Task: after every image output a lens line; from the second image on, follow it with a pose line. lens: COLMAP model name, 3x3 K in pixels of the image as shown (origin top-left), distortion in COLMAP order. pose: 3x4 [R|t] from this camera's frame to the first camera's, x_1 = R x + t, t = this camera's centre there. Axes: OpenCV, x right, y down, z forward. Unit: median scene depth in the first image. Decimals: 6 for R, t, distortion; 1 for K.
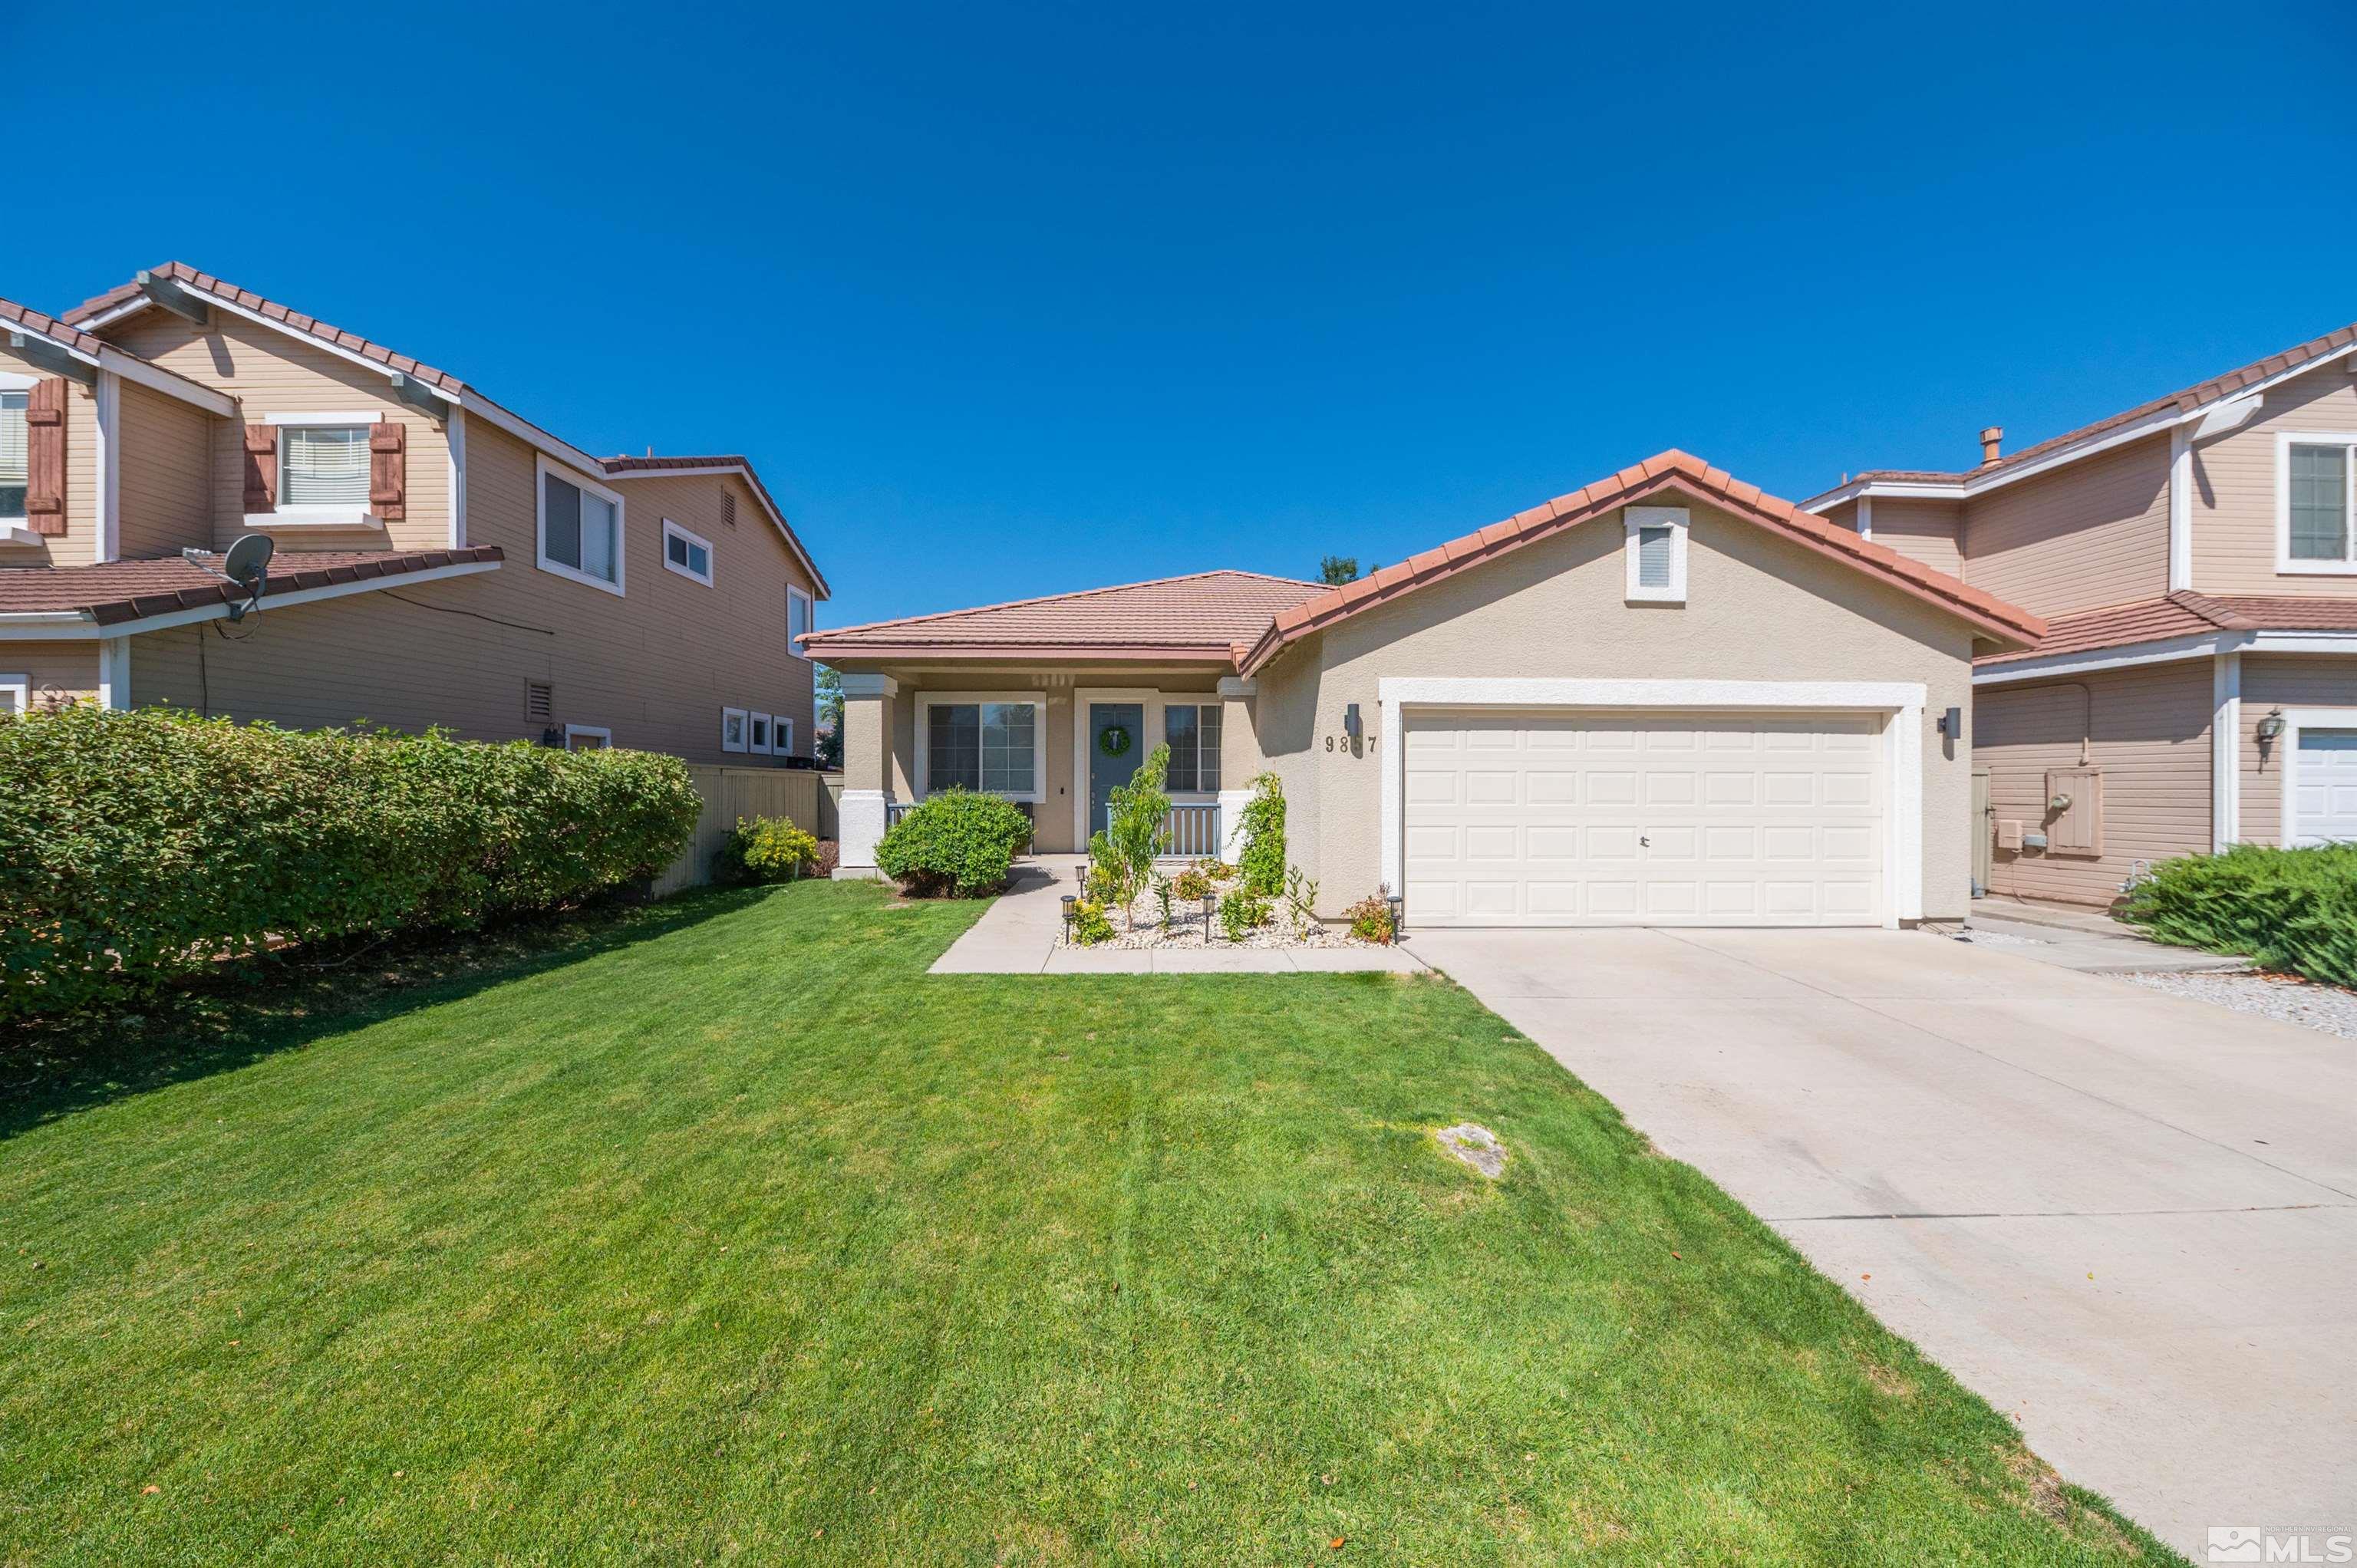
lens RADIAL K [[821.8, 0, 1147.3], [0, 821.8, 787.6], [0, 0, 1]] dist [-0.003864, -0.001175]
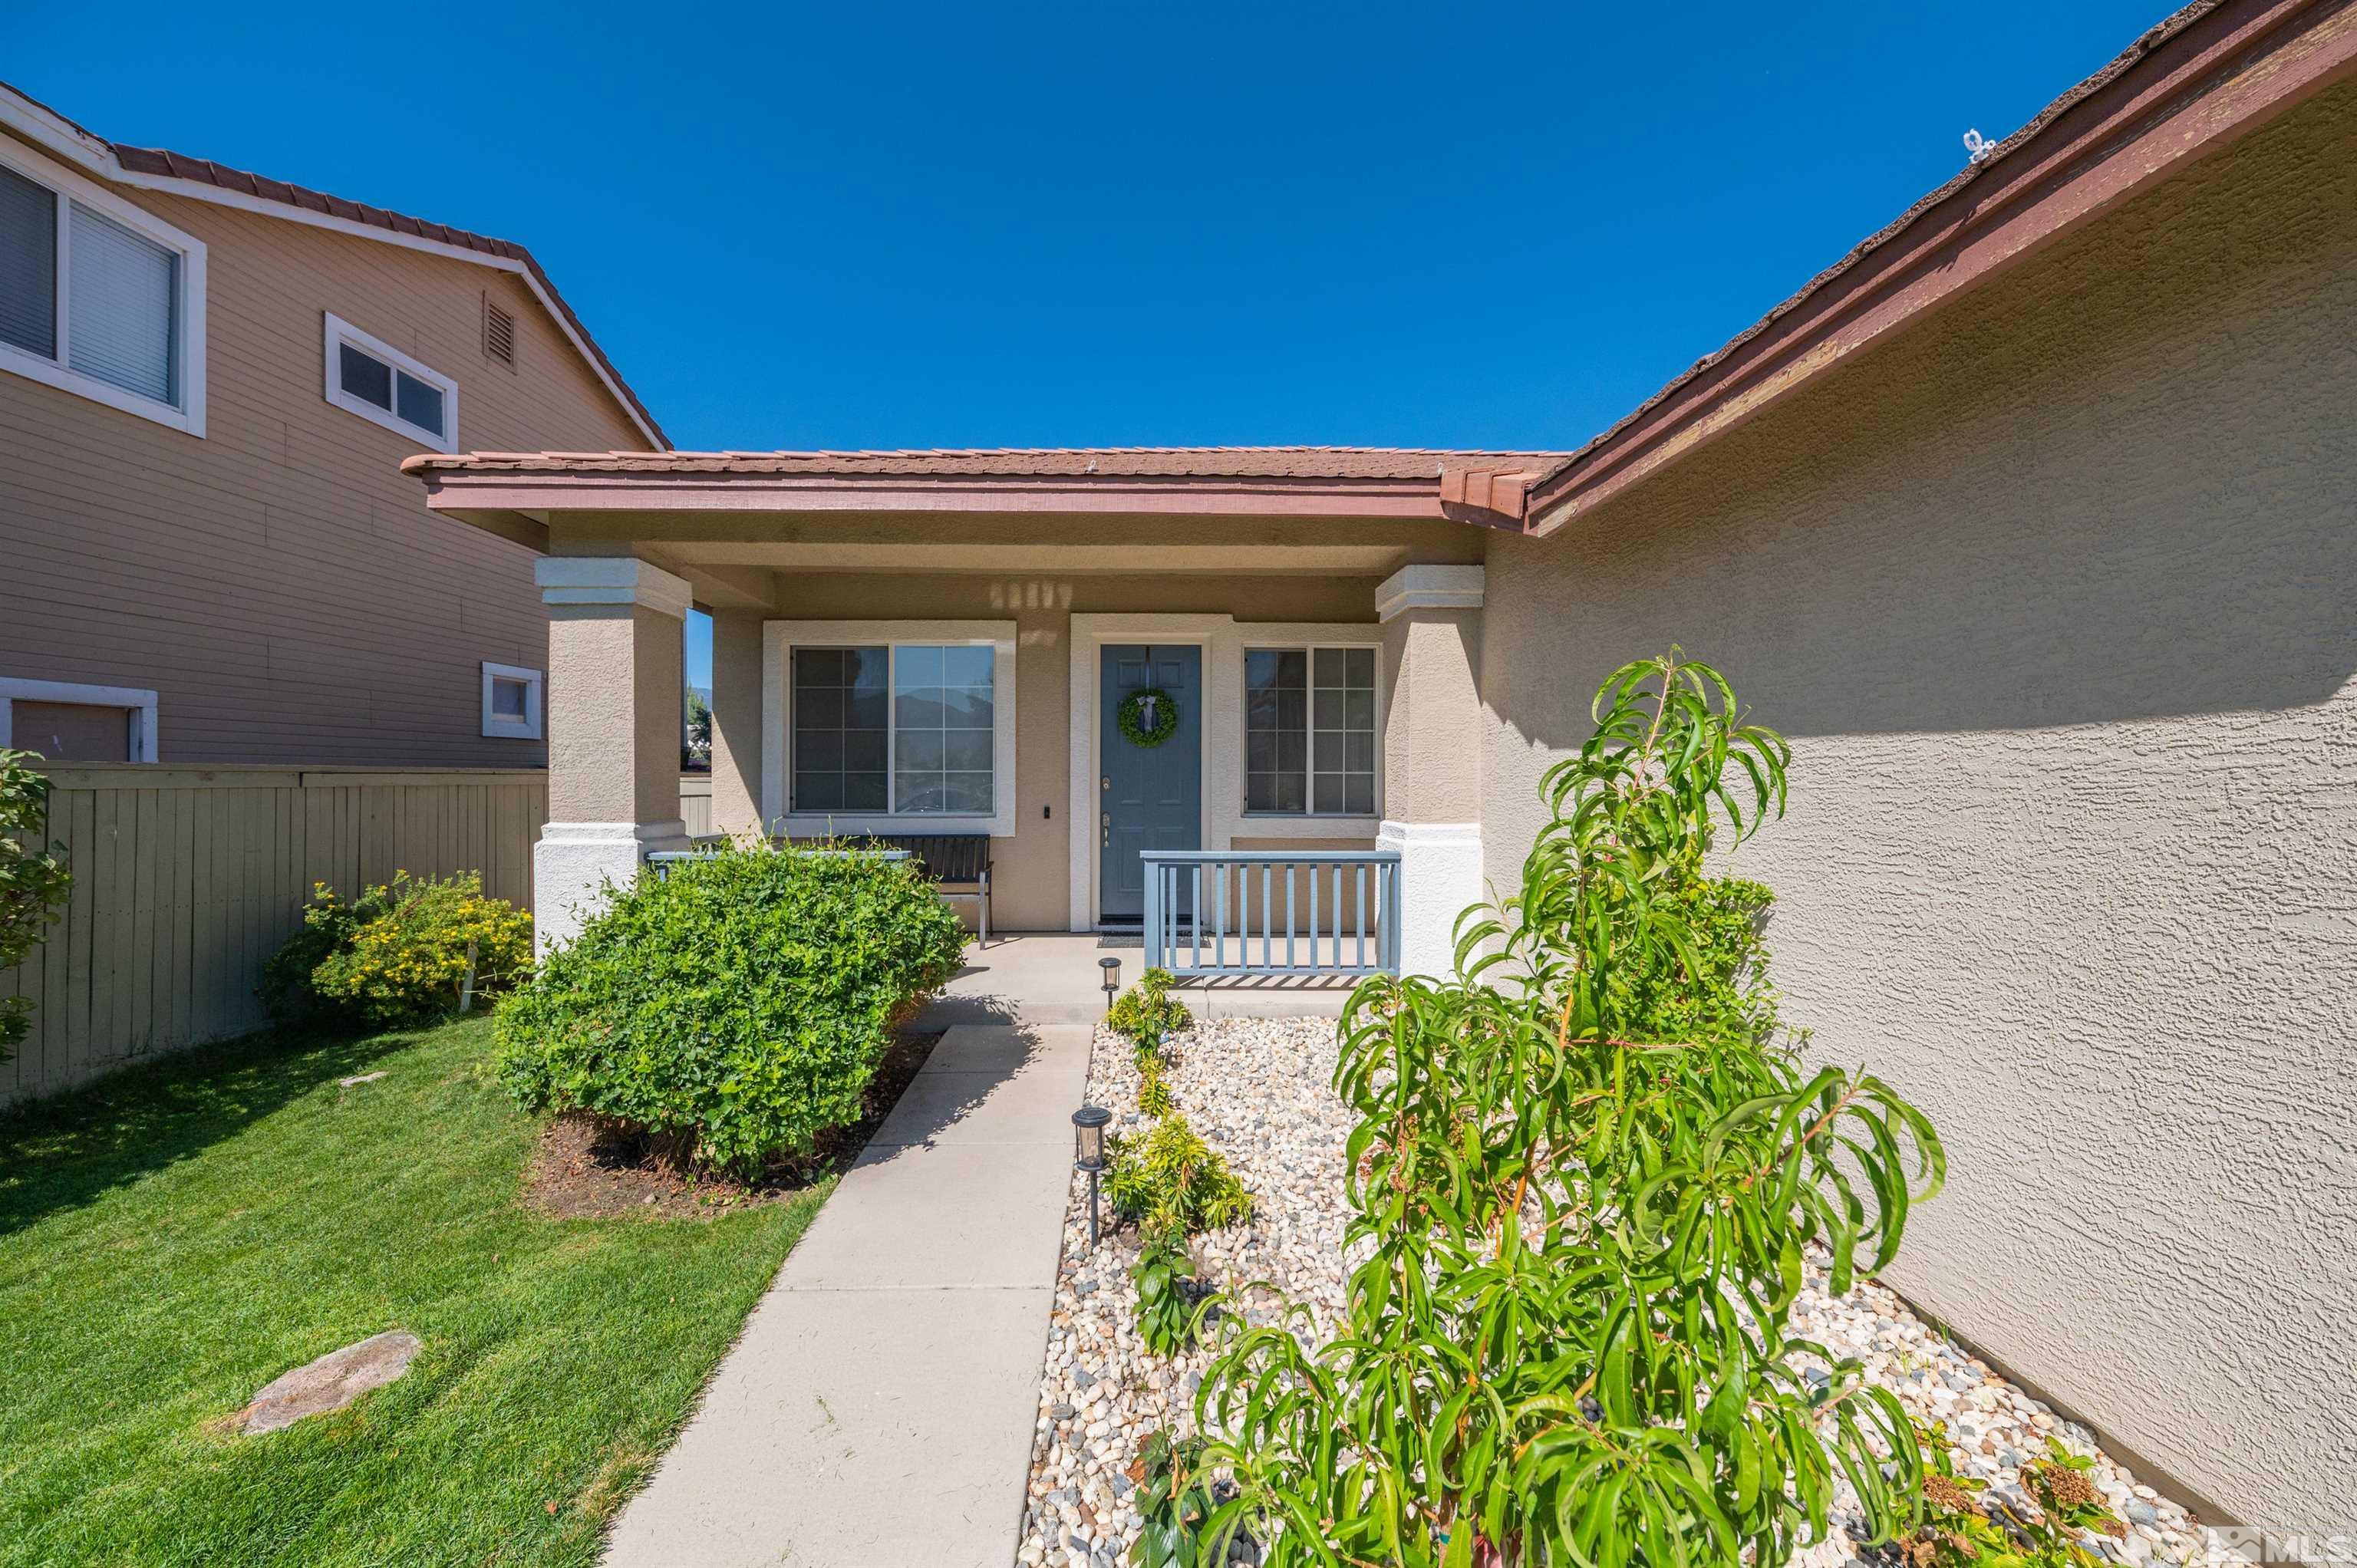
lens RADIAL K [[821.8, 0, 1125.7], [0, 821.8, 778.5], [0, 0, 1]] dist [-0.003864, -0.001175]
pose [[0.999764, 0.001637, -0.021672, -0.056860], [-0.001536, 0.999988, 0.004691, -0.025709], [0.021679, -0.004657, 0.999754, 0.637006]]
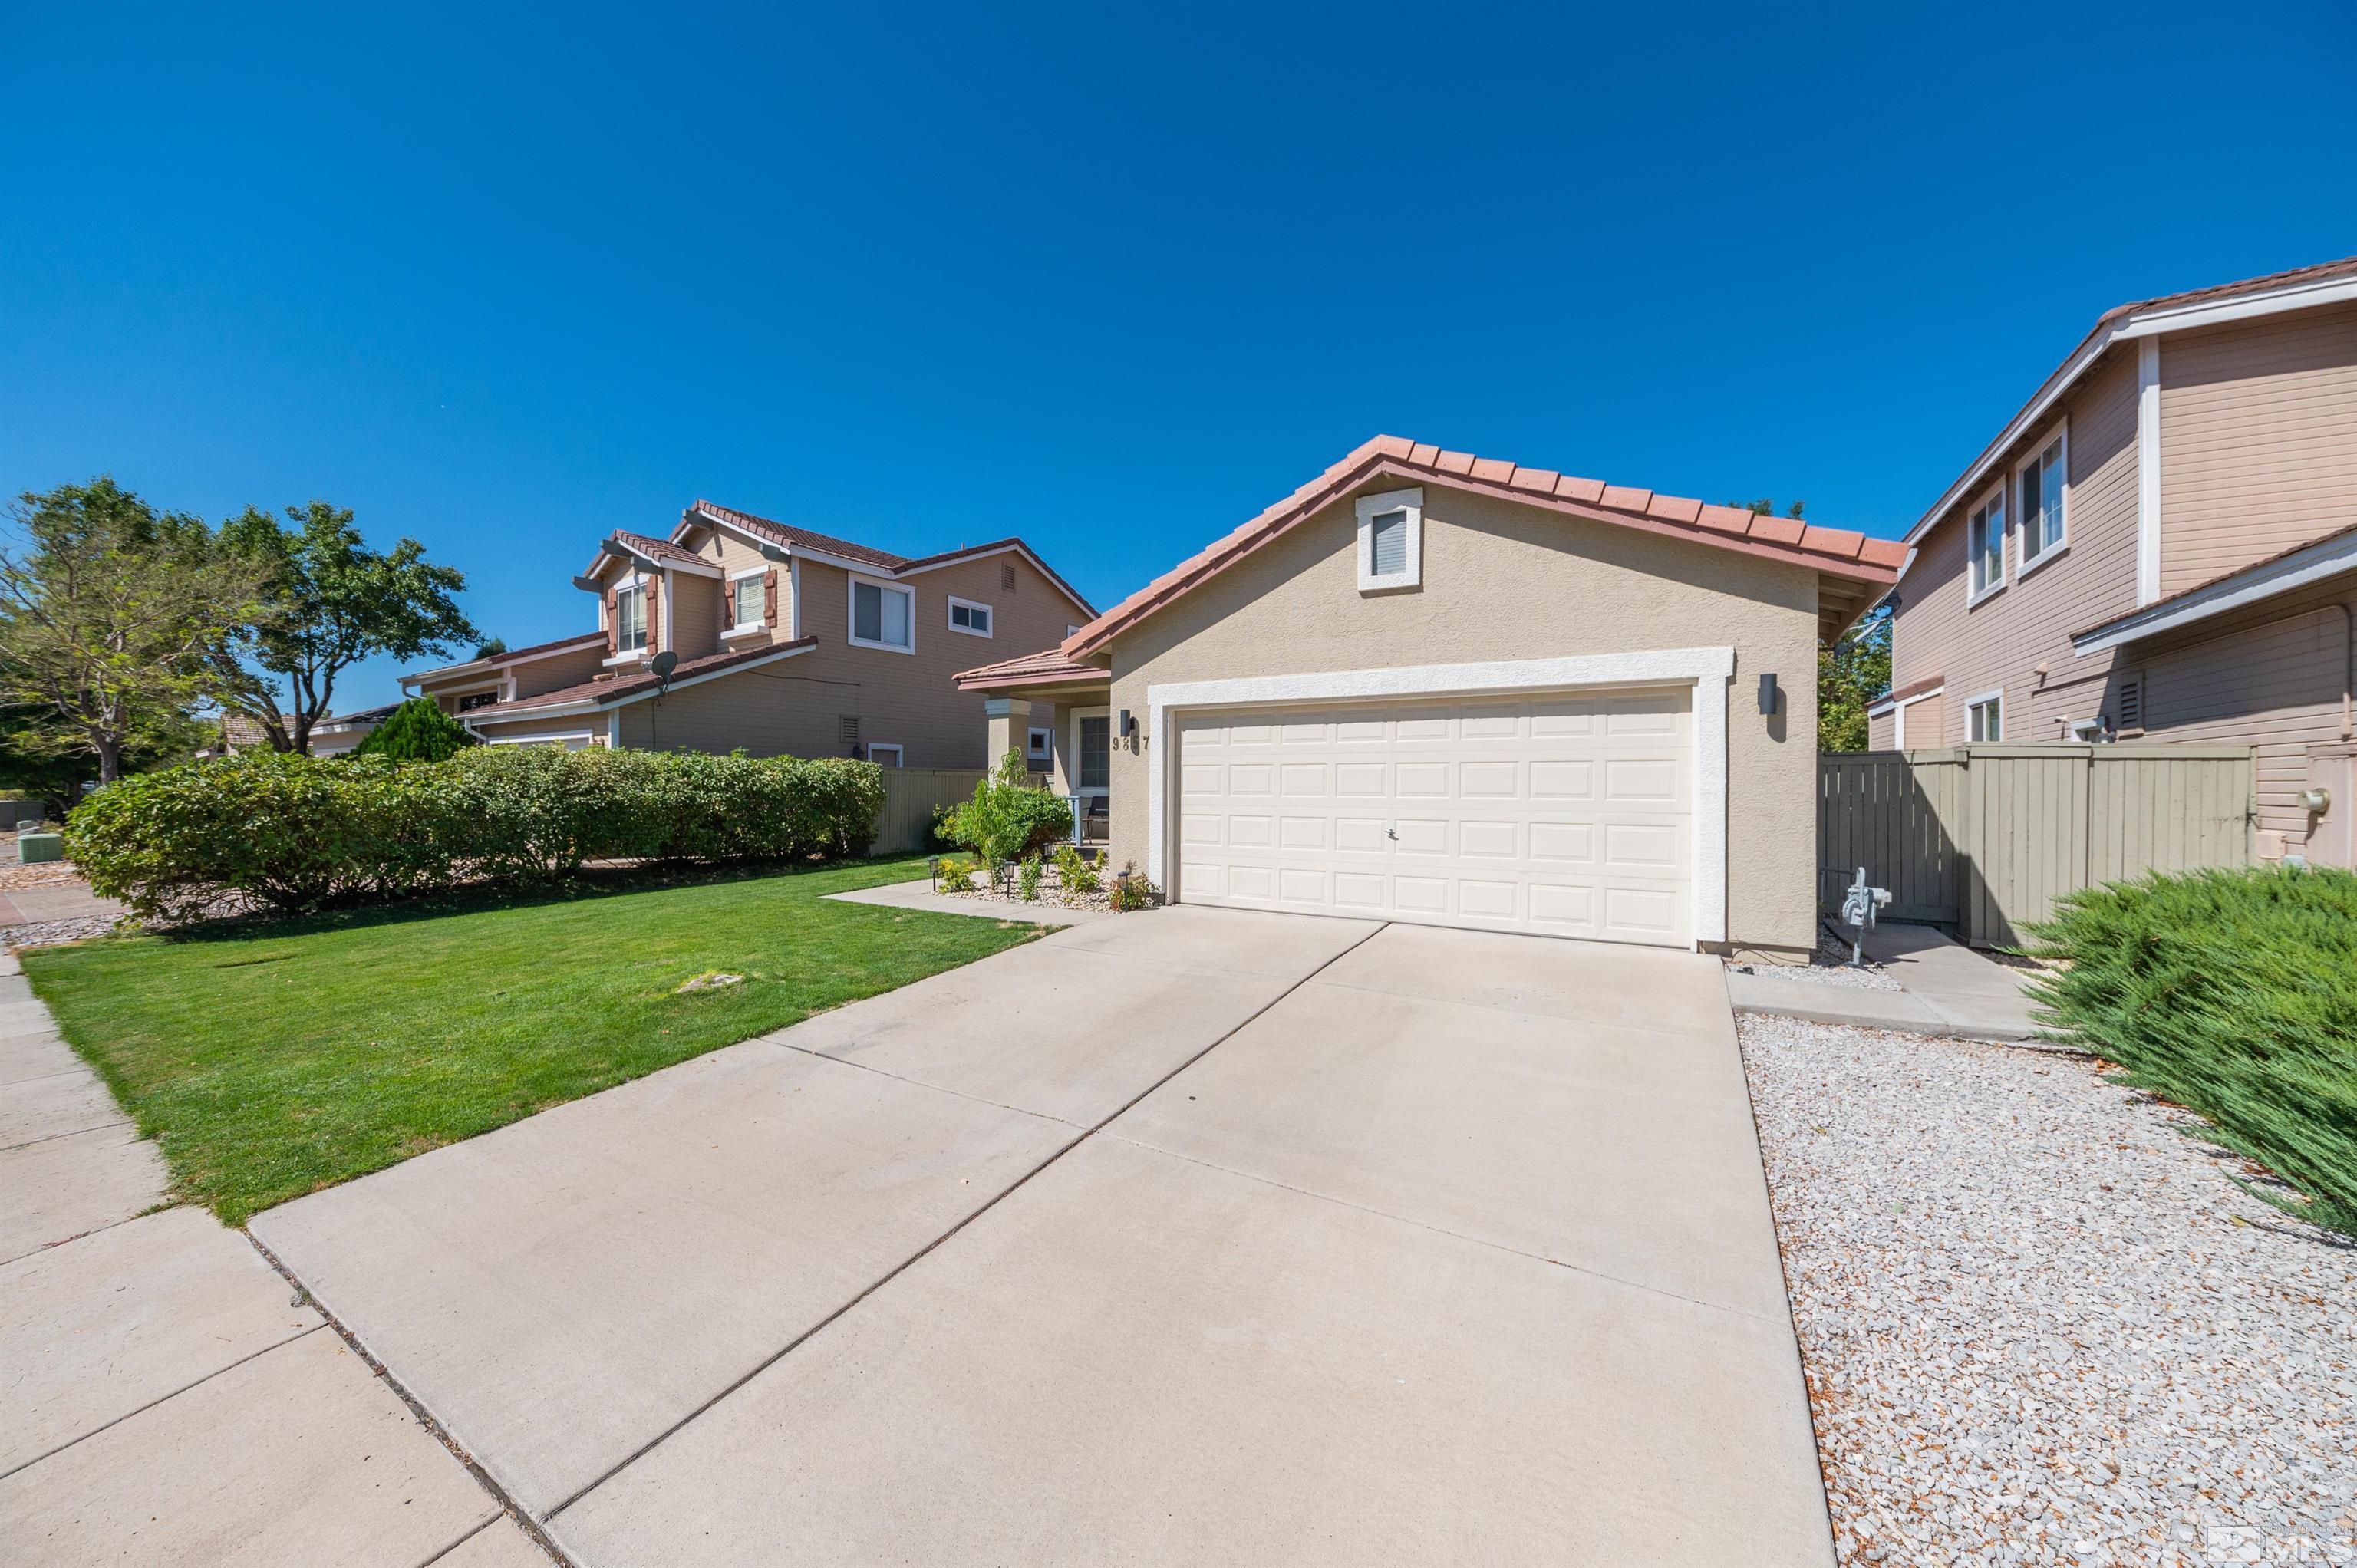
lens RADIAL K [[821.8, 0, 1170.7], [0, 821.8, 785.8], [0, 0, 1]] dist [-0.003864, -0.001175]
pose [[0.835056, -0.000872, -0.550164, 0.713826], [-0.000664, 0.999996, -0.002594, 0.008481], [0.550164, 0.002531, 0.835053, 0.028296]]
